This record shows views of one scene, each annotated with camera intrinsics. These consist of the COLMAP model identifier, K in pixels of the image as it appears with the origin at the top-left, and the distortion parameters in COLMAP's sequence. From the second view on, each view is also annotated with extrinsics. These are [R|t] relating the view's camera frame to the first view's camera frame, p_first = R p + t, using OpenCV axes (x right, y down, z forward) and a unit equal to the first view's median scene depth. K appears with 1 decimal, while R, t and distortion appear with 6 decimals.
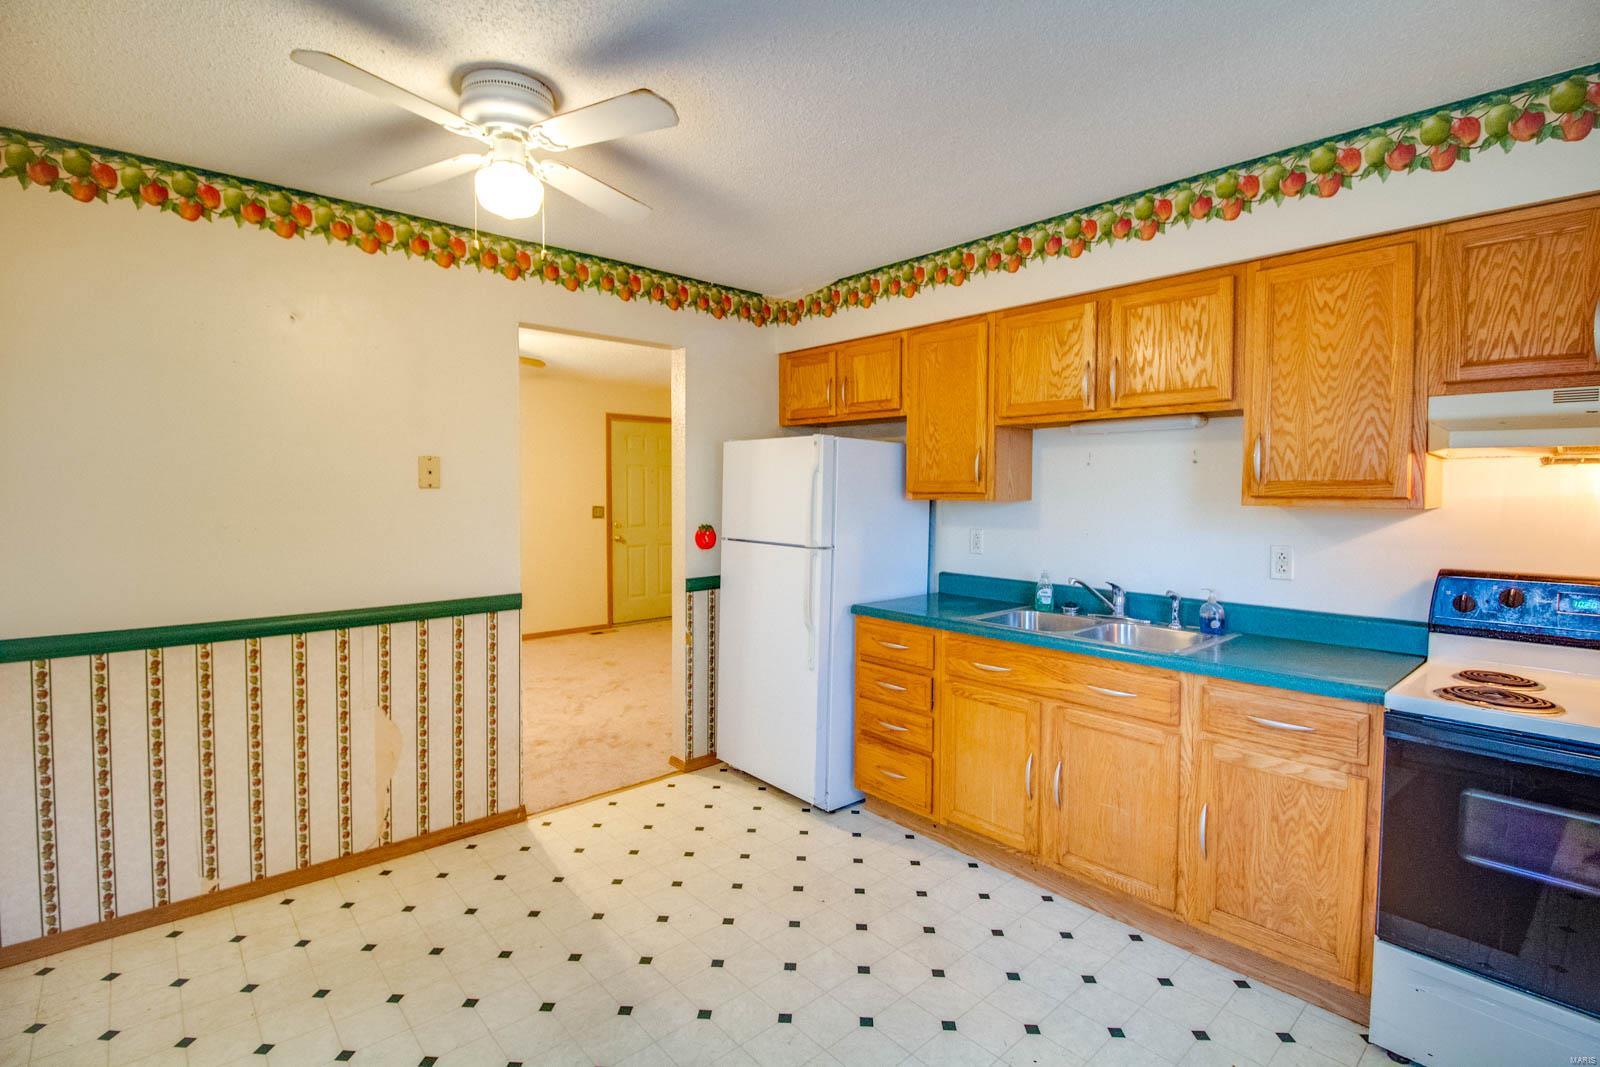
lens RADIAL K [[744.5, 0, 799.7], [0, 744.5, 512.7], [0, 0, 1]] dist [-0.000050, -0.013611]
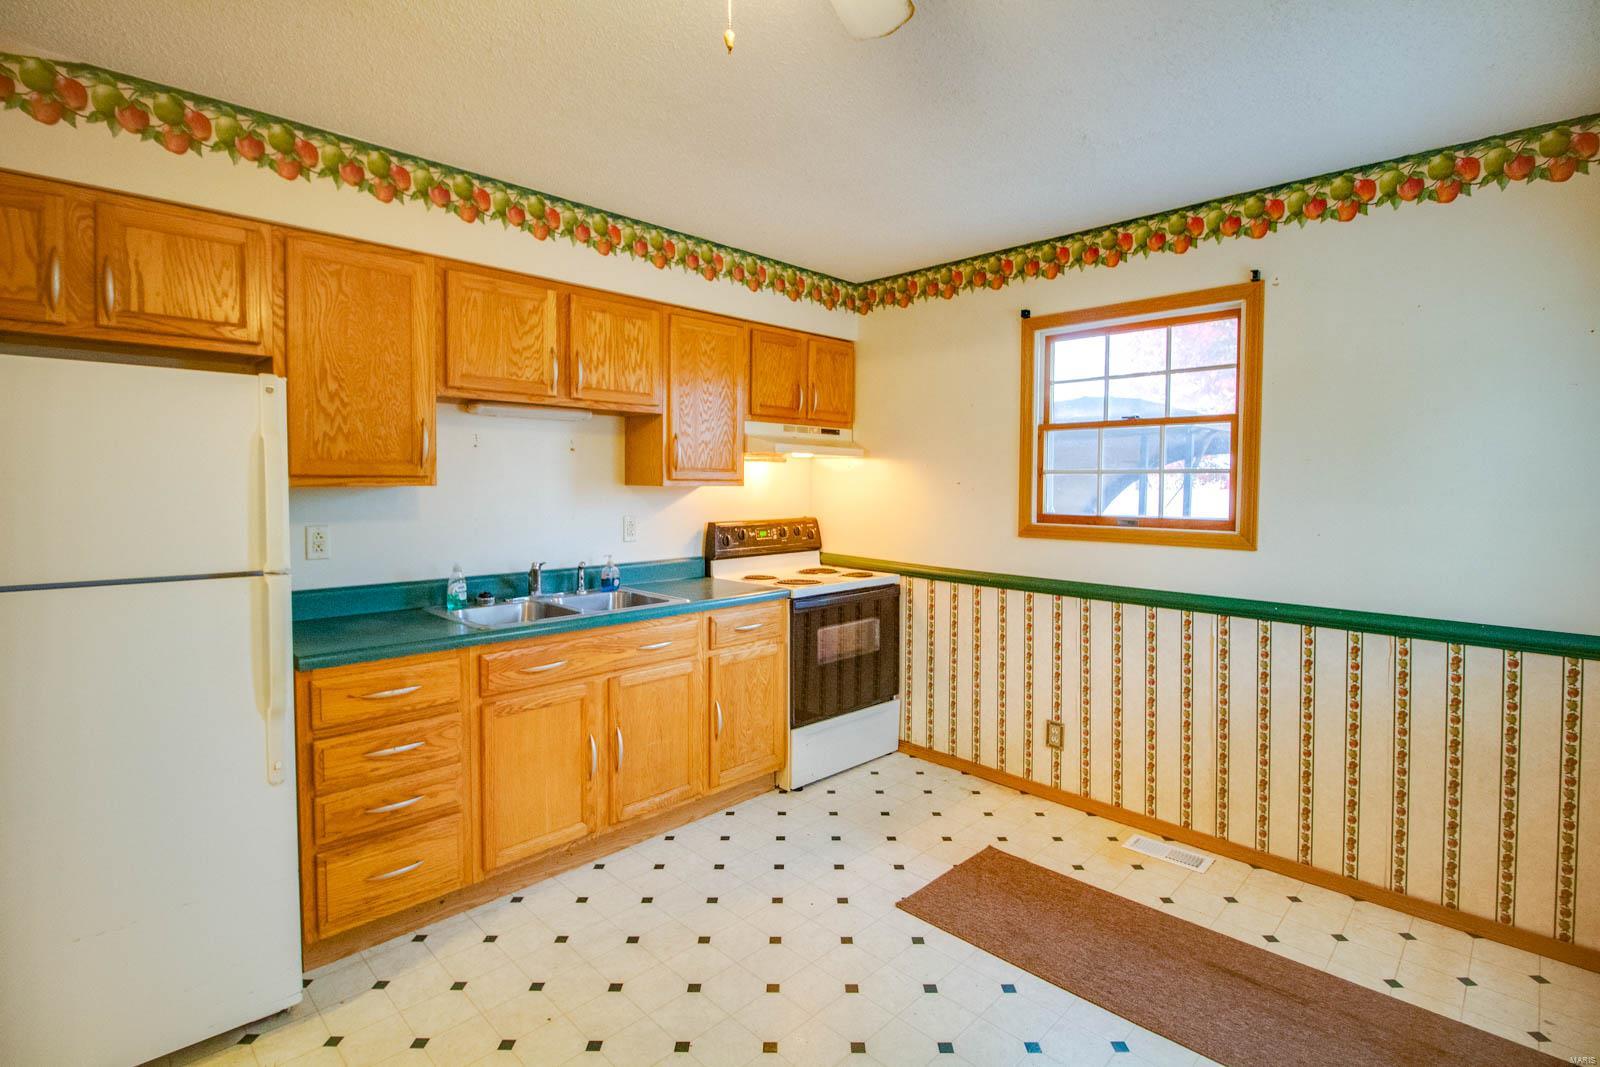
lens RADIAL K [[744.5, 0, 799.7], [0, 744.5, 512.7], [0, 0, 1]] dist [-0.000050, -0.013611]
pose [[-0.056194, -0.048815, 0.997226, -0.666644], [0.024215, 0.998444, 0.050239, -0.020777], [-0.998126, 0.026971, -0.054924, 0.729255]]
